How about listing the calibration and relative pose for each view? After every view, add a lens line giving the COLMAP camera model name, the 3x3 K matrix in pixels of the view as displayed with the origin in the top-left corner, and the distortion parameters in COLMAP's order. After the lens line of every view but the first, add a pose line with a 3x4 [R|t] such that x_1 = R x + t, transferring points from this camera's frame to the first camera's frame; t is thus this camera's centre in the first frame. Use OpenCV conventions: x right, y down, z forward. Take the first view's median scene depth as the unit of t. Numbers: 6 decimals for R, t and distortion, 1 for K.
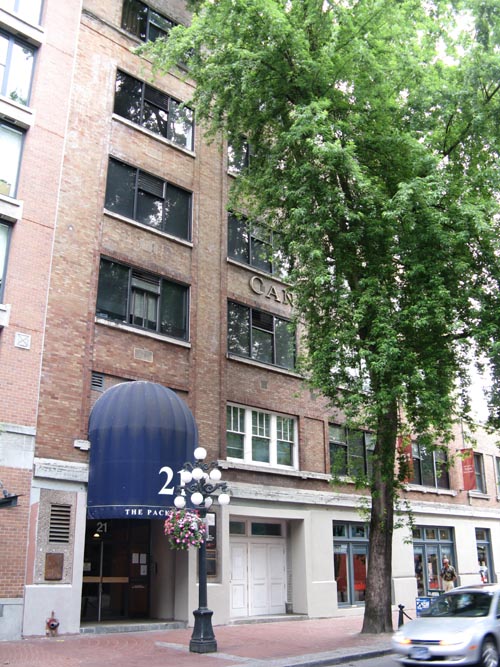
lens RADIAL K [[682.6, 0, 250.0], [0, 682.6, 333.5], [0, 0, 1]] dist [-0.211670, 0.166387]
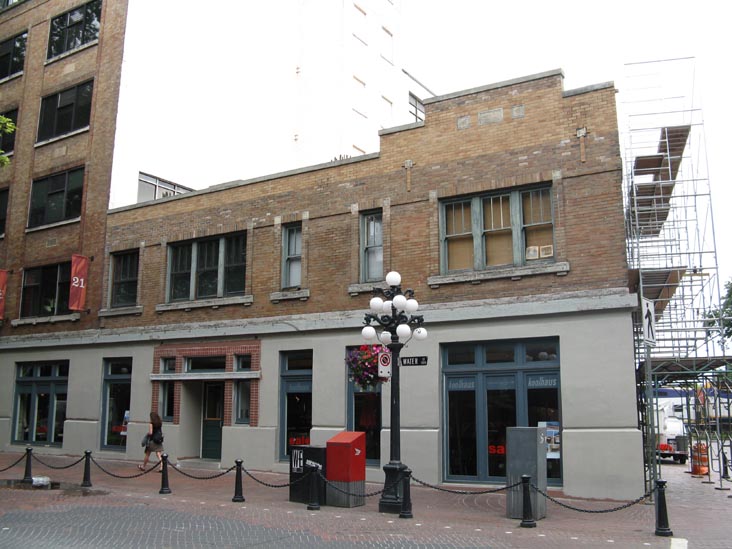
lens RADIAL K [[749.1, 0, 366.0], [0, 749.1, 274.5], [0, 0, 1]] dist [-0.211670, 0.166387]
pose [[0.283290, -0.183774, -0.941262, 0.986934], [0.318851, 0.943684, -0.088283, 0.305905], [0.904478, -0.275113, 0.325933, 0.845370]]
